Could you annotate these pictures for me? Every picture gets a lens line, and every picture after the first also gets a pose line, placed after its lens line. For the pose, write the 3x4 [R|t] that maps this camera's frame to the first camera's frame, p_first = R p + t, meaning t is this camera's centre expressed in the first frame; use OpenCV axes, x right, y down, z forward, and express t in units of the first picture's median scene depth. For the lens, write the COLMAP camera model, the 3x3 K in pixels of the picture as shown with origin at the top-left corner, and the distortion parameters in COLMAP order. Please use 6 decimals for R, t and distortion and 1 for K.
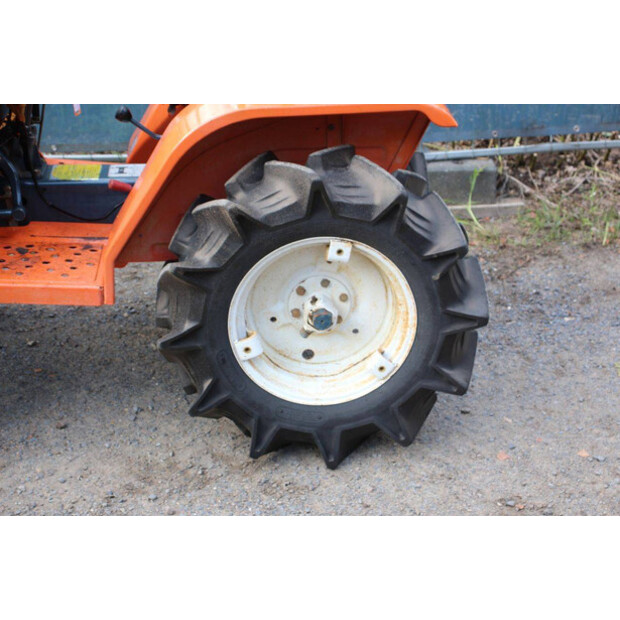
lens RADIAL K [[1162.8, 0, 310.5], [0, 1162.8, 320.4], [0, 0, 1]] dist [0.290909, 0.059632]
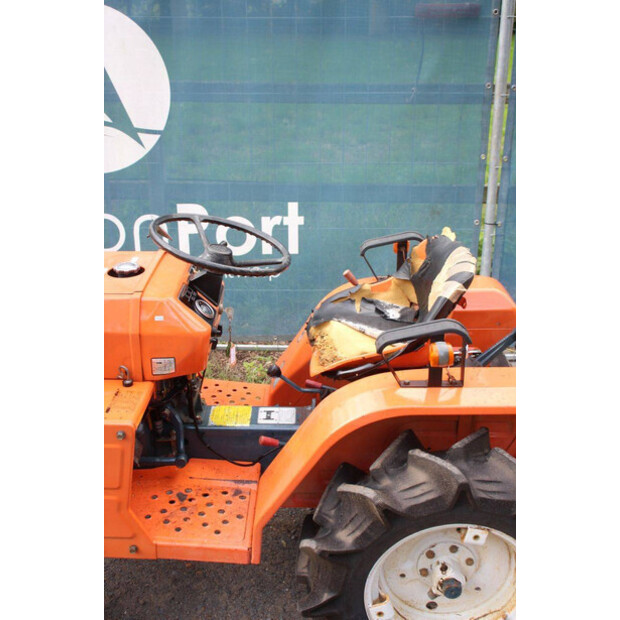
lens RADIAL K [[731.0, 0, 310.0], [0, 731.0, 310.0], [0, 0, 1]] dist [-0.002069, 0.049493]
pose [[0.997308, 0.041647, -0.060351, -0.088365], [-0.045225, 0.997222, -0.059190, -0.206648], [0.057718, 0.061760, 0.996421, 0.306025]]
